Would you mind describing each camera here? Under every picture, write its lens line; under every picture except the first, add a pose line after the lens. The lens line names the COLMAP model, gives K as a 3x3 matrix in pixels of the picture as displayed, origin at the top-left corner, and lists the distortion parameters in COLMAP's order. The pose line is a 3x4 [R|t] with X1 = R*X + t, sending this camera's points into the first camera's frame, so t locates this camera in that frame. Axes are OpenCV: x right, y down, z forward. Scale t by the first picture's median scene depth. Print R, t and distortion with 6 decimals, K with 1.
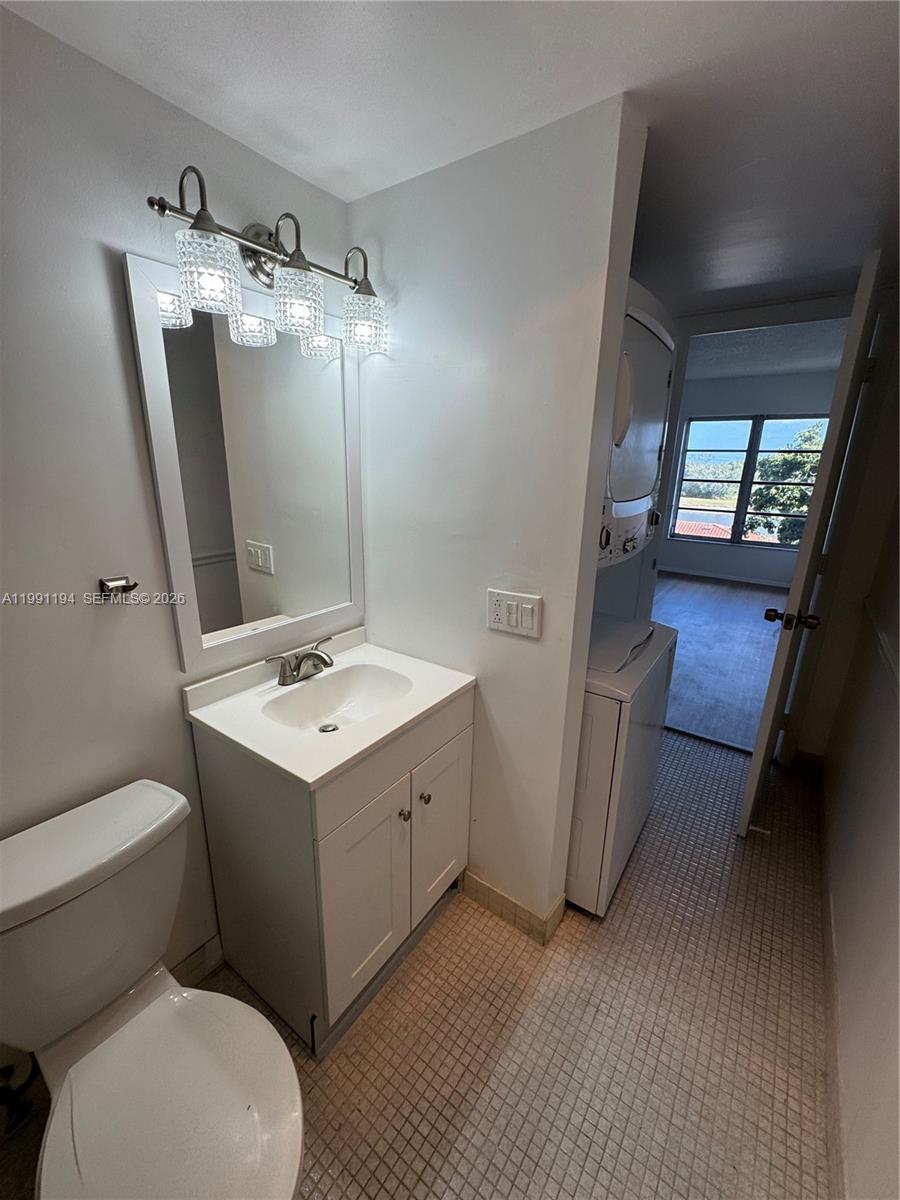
lens RADIAL K [[479.5, 0, 455.6], [0, 479.5, 596.7], [0, 0, 1]] dist [-0.003002, 0.000433]
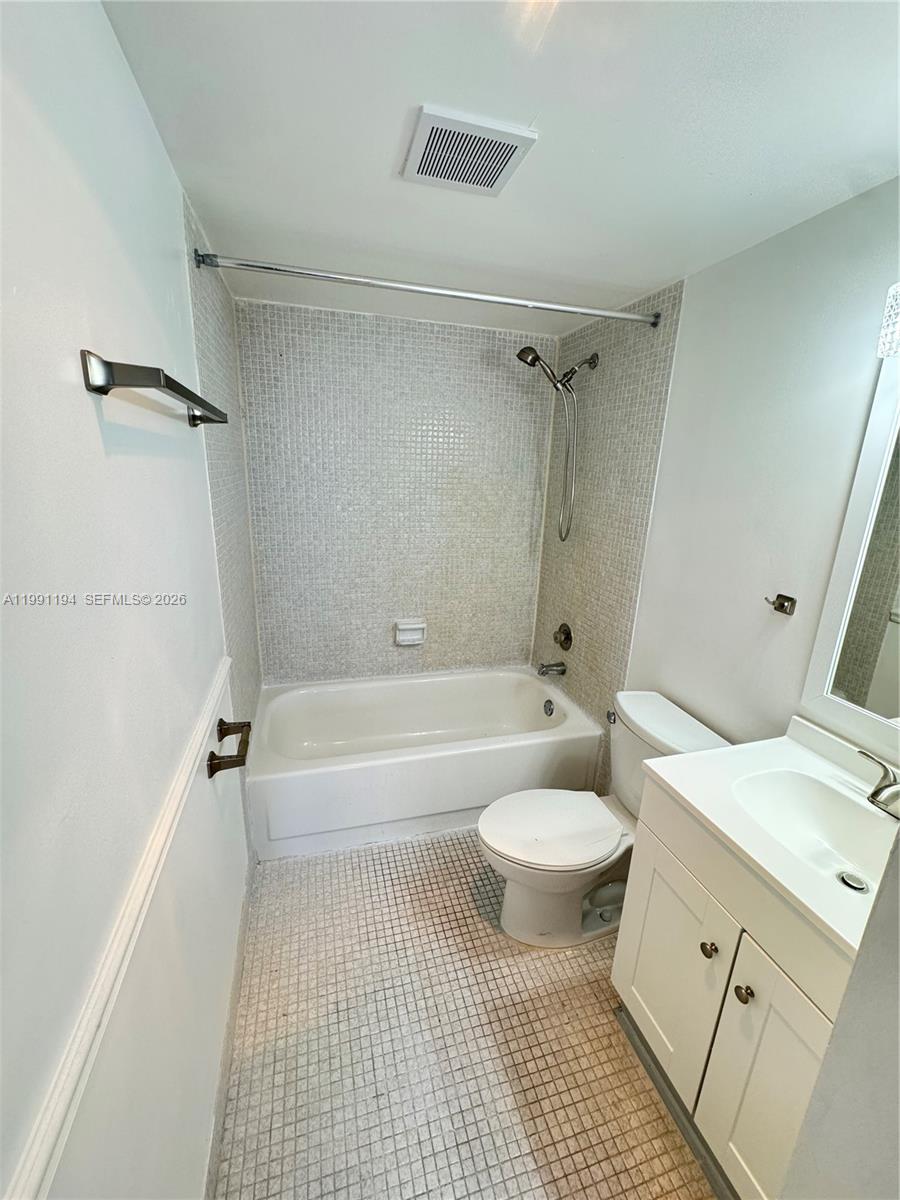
lens RADIAL K [[479.5, 0, 449.3], [0, 479.5, 600.4], [0, 0, 1]] dist [-0.003002, 0.000433]
pose [[-0.626404, 0.155478, -0.763835, 0.703524], [-0.261515, 0.881197, 0.393829, -0.258492], [0.734321, 0.446450, -0.511326, 0.865061]]
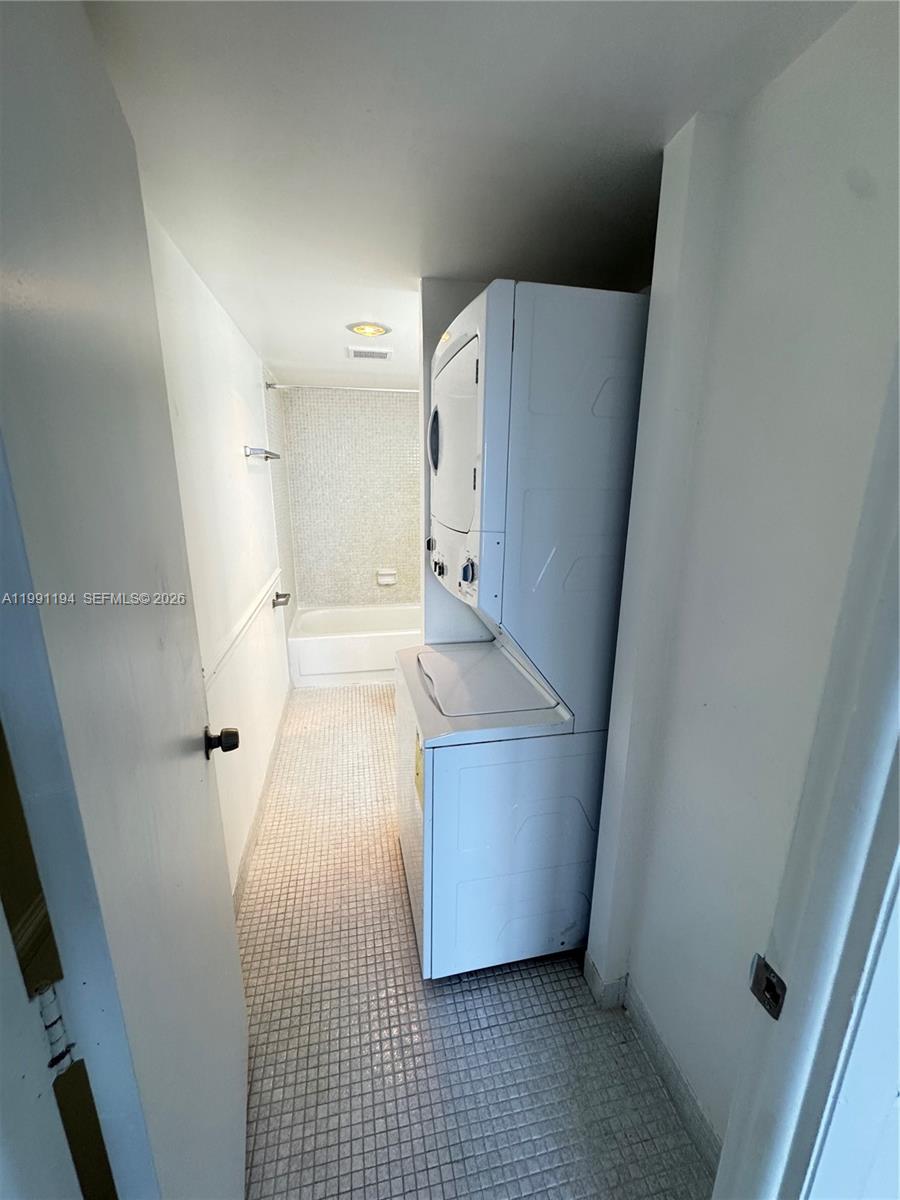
lens RADIAL K [[479.5, 0, 449.5], [0, 479.5, 600.7], [0, 0, 1]] dist [-0.003002, 0.000433]
pose [[-0.684747, 0.147728, -0.713651, 1.056506], [-0.223464, 0.889509, 0.398545, -0.421047], [0.693675, 0.432378, -0.576077, 1.496644]]
